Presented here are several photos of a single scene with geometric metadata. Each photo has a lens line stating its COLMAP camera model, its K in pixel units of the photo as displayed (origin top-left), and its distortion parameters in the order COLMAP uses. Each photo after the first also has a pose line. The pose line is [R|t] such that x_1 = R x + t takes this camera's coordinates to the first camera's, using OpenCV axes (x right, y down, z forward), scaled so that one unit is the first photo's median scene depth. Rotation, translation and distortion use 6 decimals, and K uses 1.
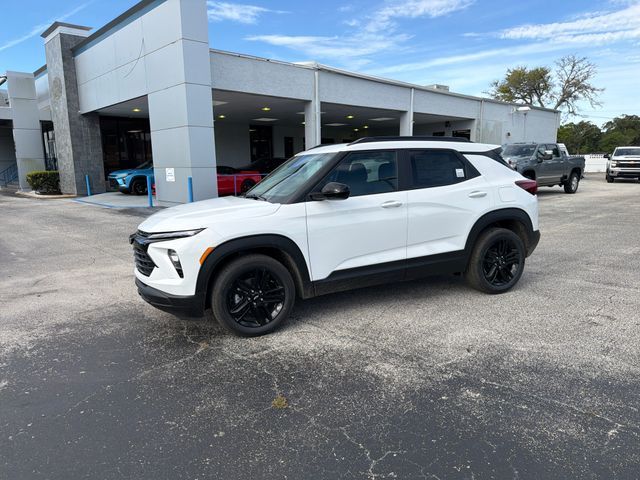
lens RADIAL K [[459.9, 0, 315.9], [0, 459.9, 245.4], [0, 0, 1]] dist [0.044659, -0.059406]
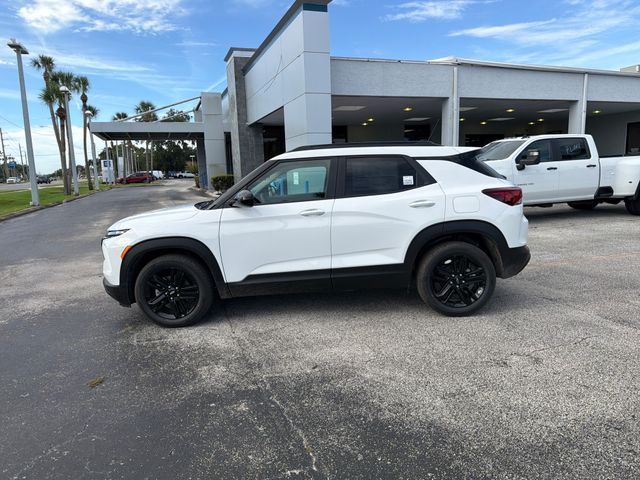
lens RADIAL K [[459.9, 0, 320.3], [0, 459.9, 243.5], [0, 0, 1]] dist [0.044659, -0.059406]
pose [[0.911118, 0.052562, -0.408781, 0.528109], [-0.053671, 0.998520, 0.008767, -0.029432], [0.408637, 0.013952, 0.912590, 0.092528]]
